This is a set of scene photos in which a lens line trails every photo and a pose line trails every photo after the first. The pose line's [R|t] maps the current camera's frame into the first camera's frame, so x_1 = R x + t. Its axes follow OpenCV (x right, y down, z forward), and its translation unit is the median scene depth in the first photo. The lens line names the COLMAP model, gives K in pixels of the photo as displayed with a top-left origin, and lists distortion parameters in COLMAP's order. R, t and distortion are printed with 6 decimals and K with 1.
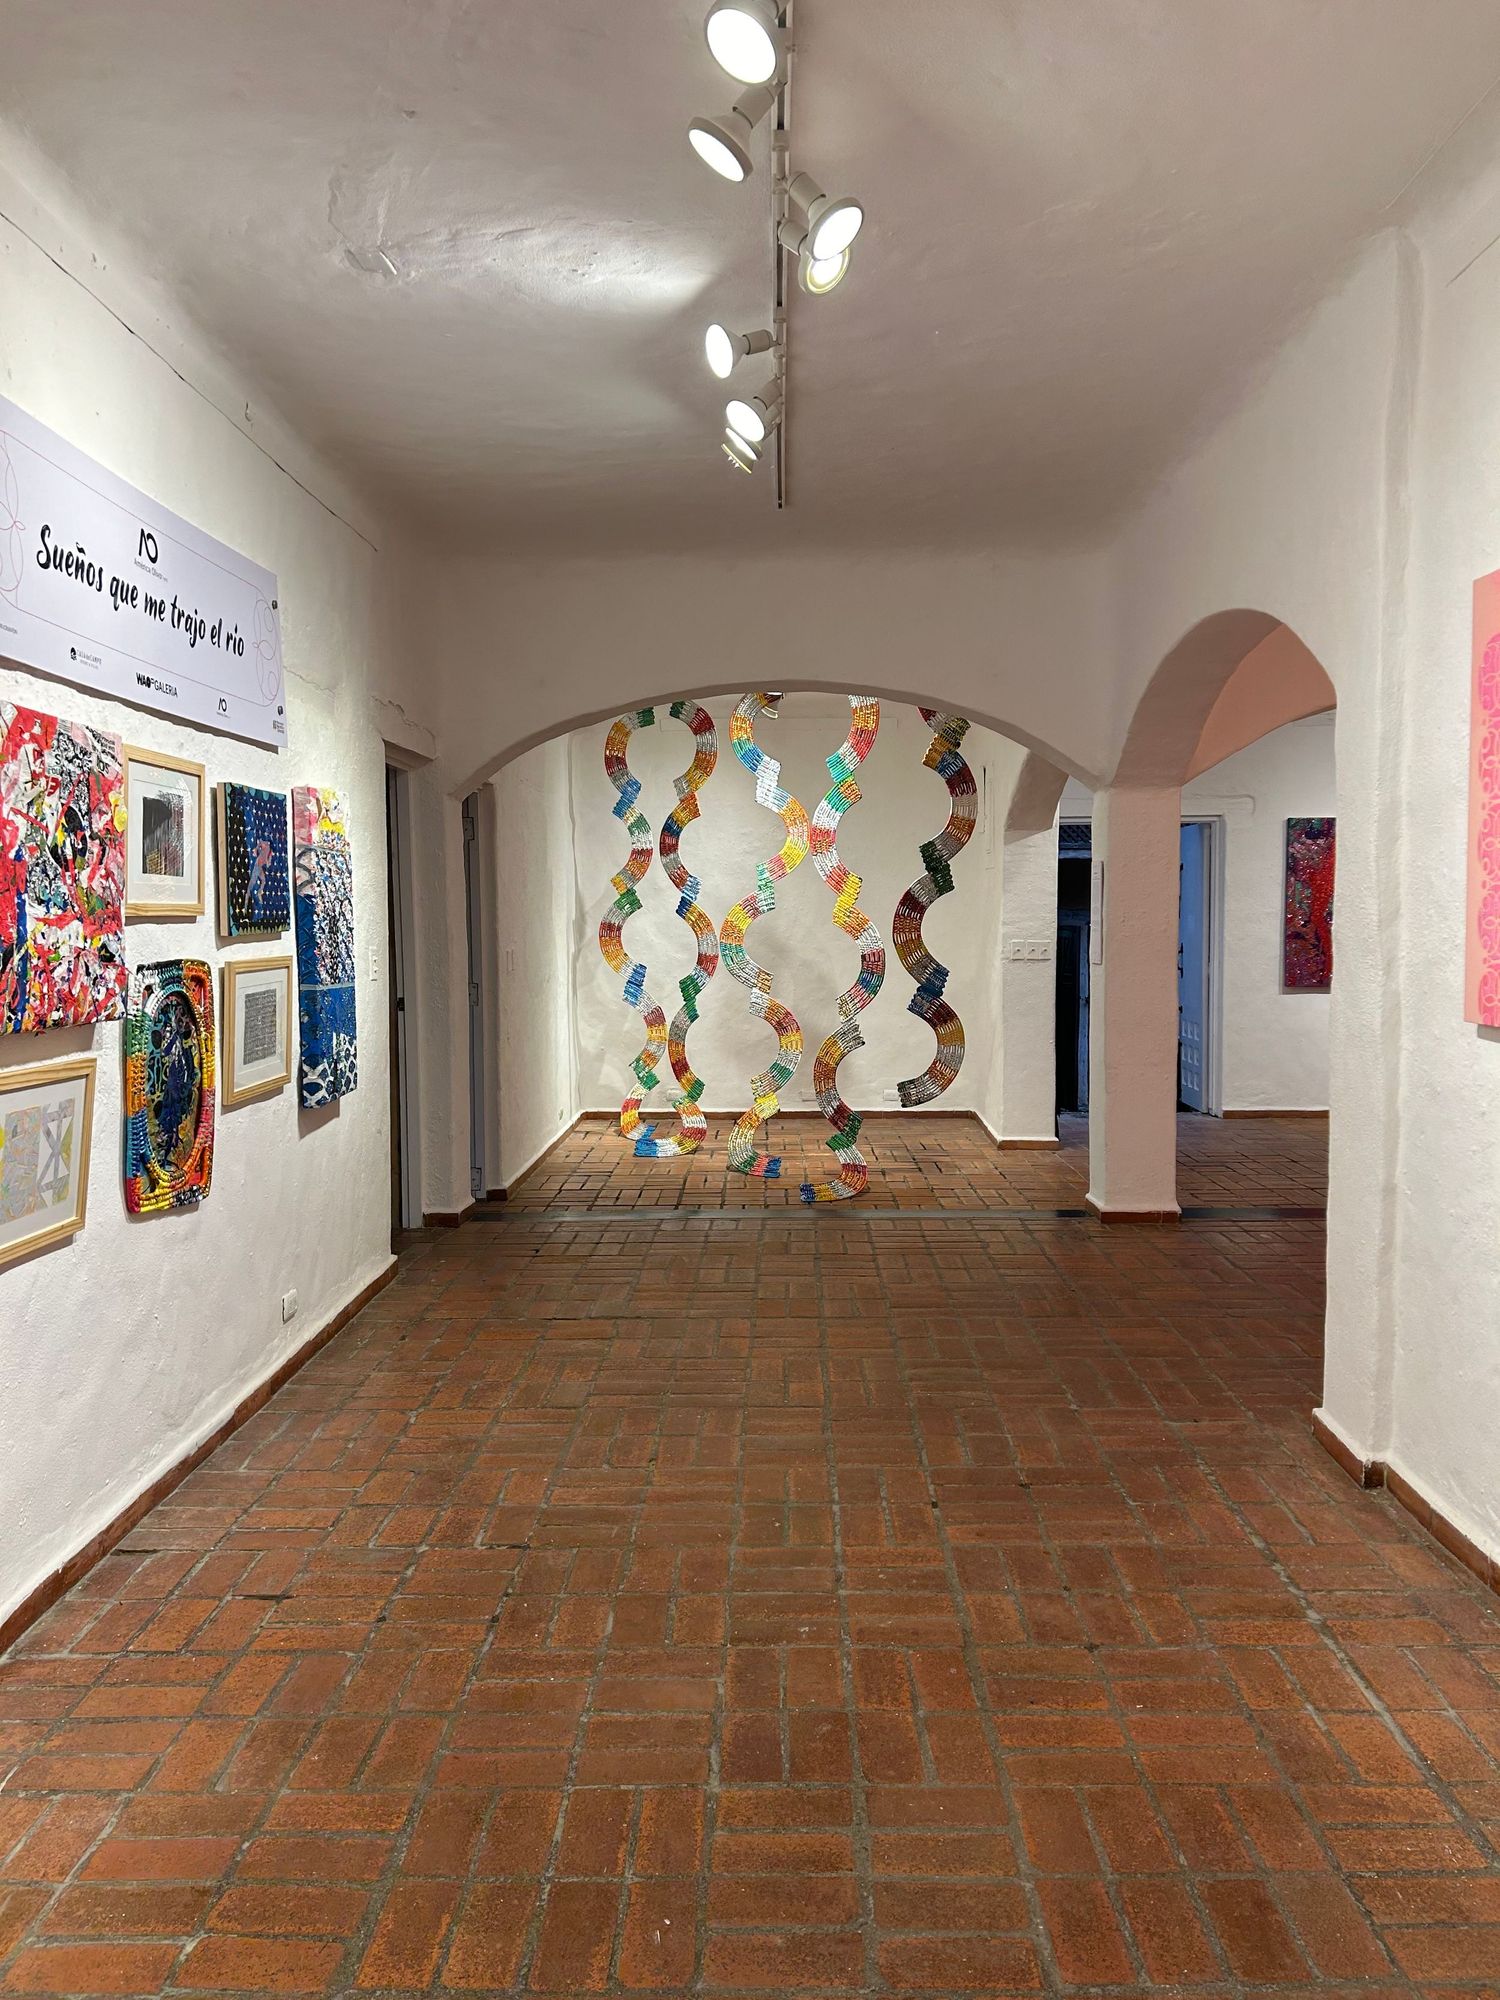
lens RADIAL K [[1505.2, 0, 747.9], [0, 1505.2, 1006.9], [0, 0, 1]] dist [0.131726, -0.285648]
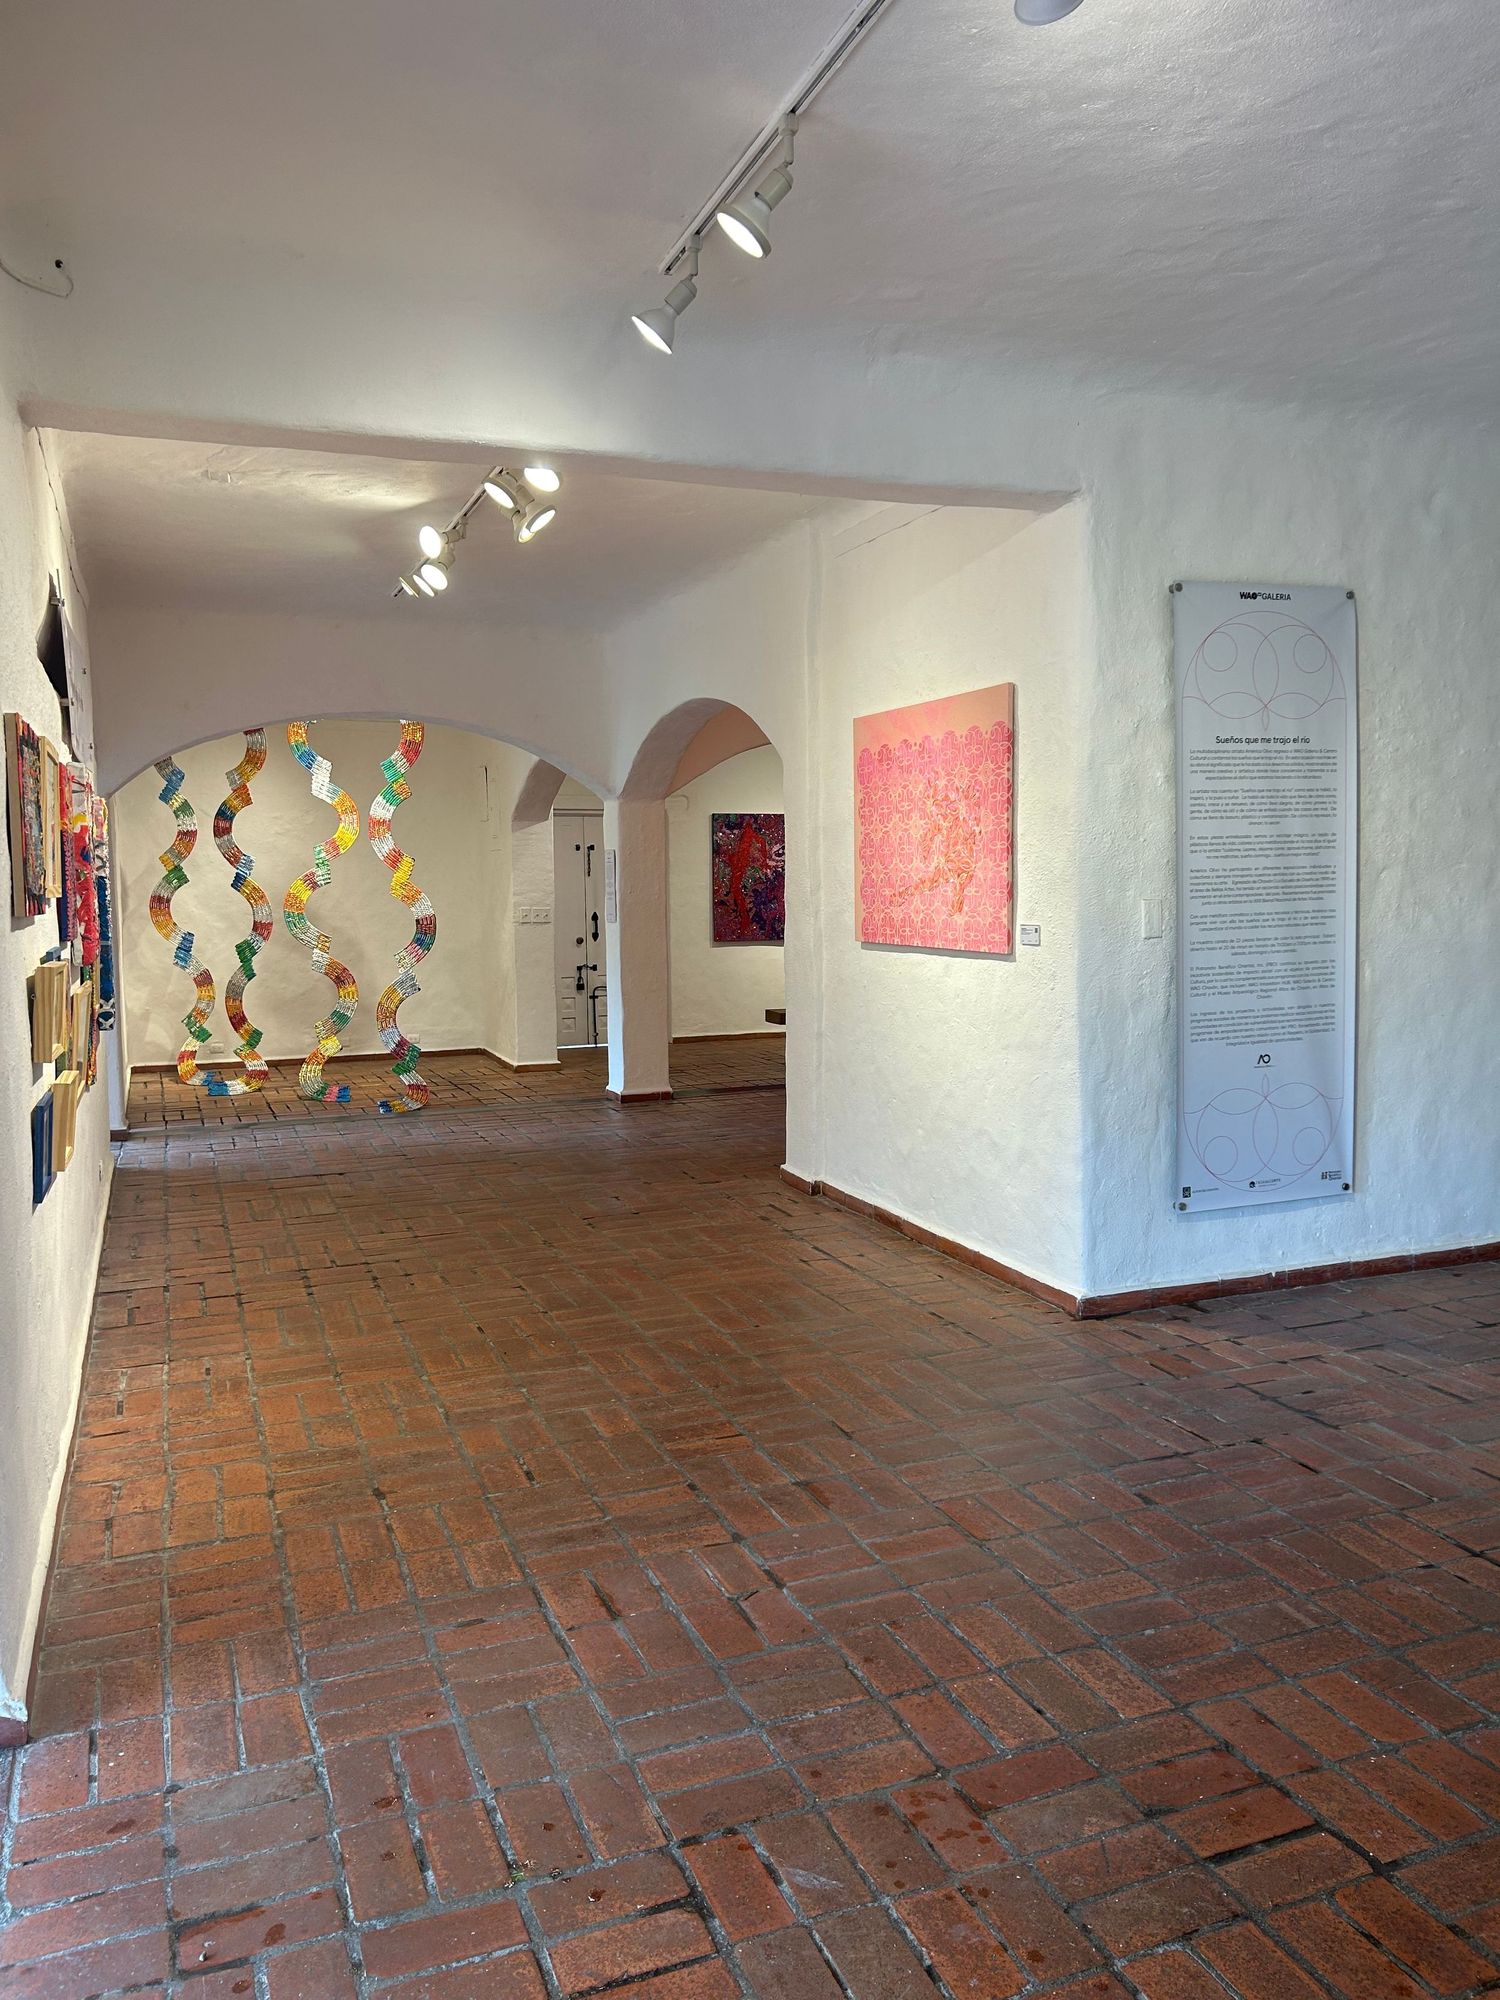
lens RADIAL K [[1528.3, 0, 771.8], [0, 1528.3, 997.8], [0, 0, 1]] dist [0.026788, -0.007464]
pose [[0.918953, -0.033689, 0.392926, -0.146455], [0.029202, 0.999422, 0.017392, 0.016325], [-0.393285, -0.004508, 0.919406, -0.277397]]
